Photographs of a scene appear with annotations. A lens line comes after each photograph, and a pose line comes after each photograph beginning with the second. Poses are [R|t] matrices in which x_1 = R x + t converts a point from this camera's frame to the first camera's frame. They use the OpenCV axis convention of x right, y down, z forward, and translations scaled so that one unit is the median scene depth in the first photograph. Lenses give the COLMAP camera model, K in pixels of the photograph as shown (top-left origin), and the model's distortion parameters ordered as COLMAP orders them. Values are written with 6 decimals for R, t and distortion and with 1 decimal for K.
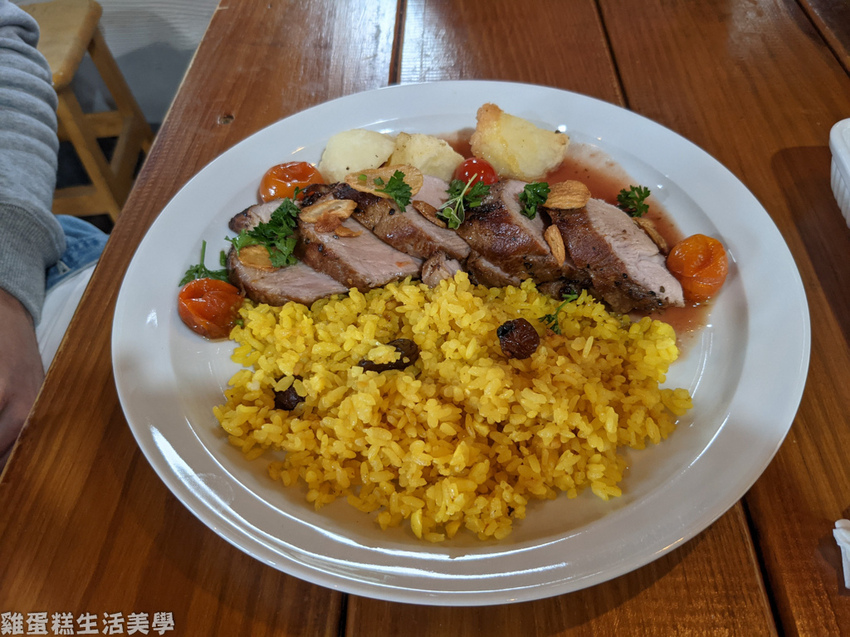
lens RADIAL K [[688.6, 0, 427.7], [0, 688.6, 310.8], [0, 0, 1]] dist [-0.015746, -0.031944]
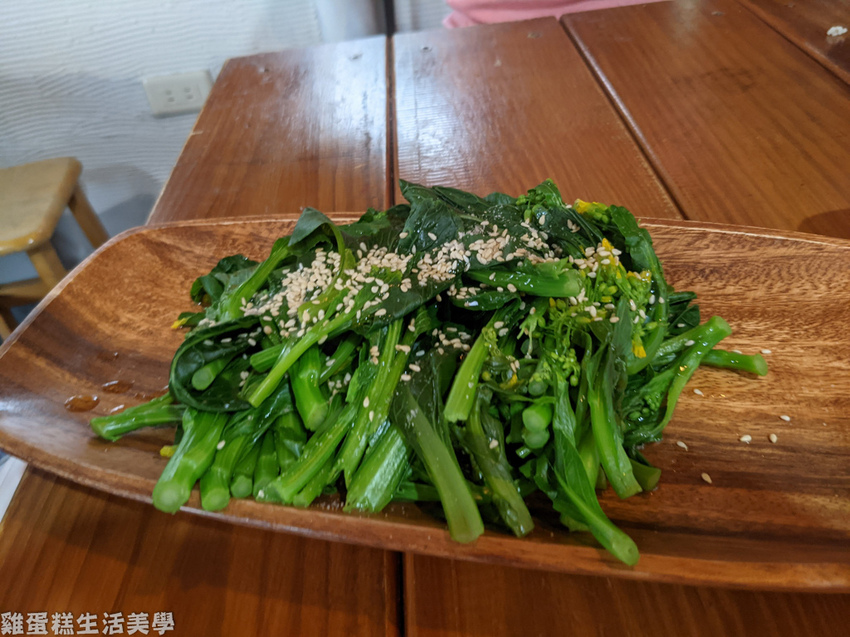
lens RADIAL K [[688.6, 0, 423.3], [0, 688.6, 319.1], [0, 0, 1]] dist [-0.015746, -0.031944]
pose [[0.995756, -0.091417, 0.010618, -0.030118], [0.091876, 0.980725, -0.172448, -0.010260], [0.005351, 0.172692, 0.984961, 0.142724]]
